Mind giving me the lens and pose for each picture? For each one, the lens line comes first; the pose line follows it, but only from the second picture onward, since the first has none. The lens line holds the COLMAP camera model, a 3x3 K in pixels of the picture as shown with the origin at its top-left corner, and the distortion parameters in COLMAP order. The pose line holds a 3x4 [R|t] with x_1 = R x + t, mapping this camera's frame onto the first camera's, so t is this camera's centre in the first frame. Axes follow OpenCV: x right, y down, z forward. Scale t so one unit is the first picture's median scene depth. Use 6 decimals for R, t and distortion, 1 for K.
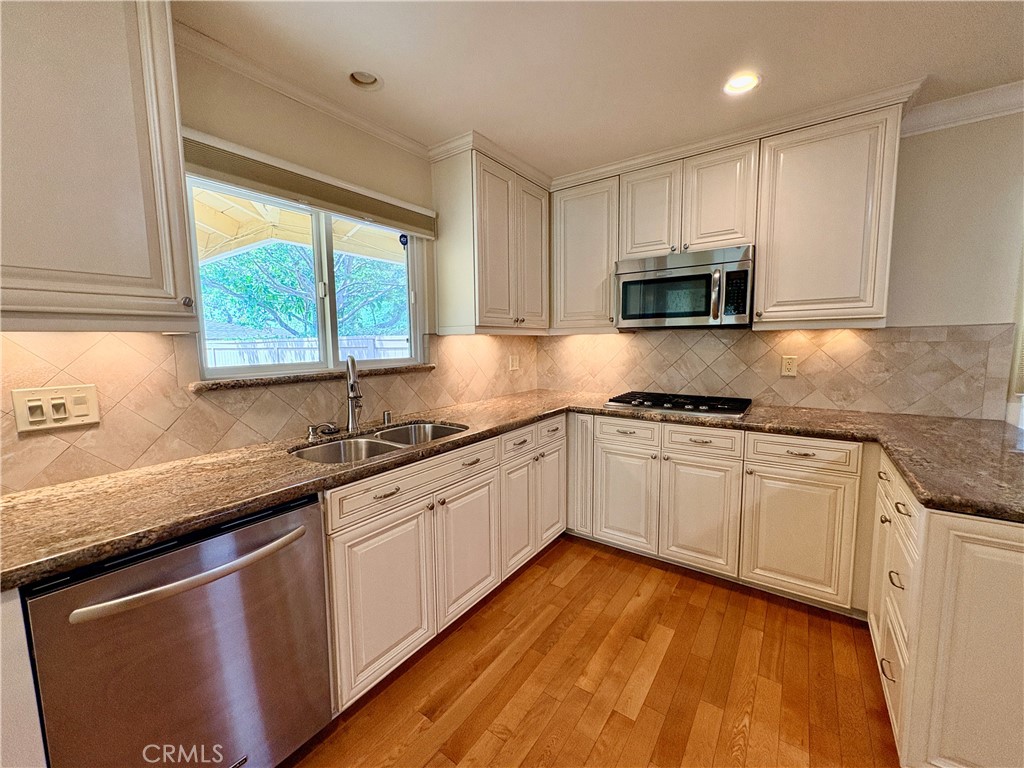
lens RADIAL K [[412.5, 0, 510.8], [0, 412.5, 381.9], [0, 0, 1]] dist [-0.002845, -0.000103]
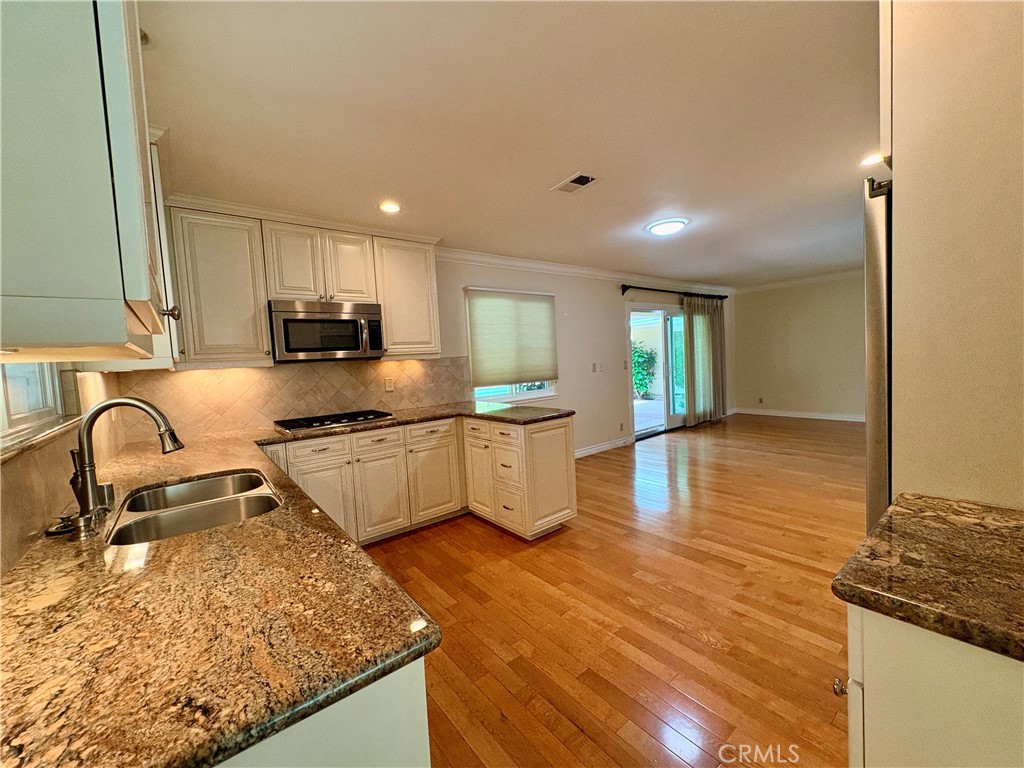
lens RADIAL K [[412.5, 0, 511.2], [0, 412.5, 380.6], [0, 0, 1]] dist [-0.002845, -0.000103]
pose [[0.277052, -0.052794, 0.959404, -0.737175], [0.144952, 0.989359, 0.012584, -0.006690], [-0.949859, 0.135581, 0.281756, 0.160780]]
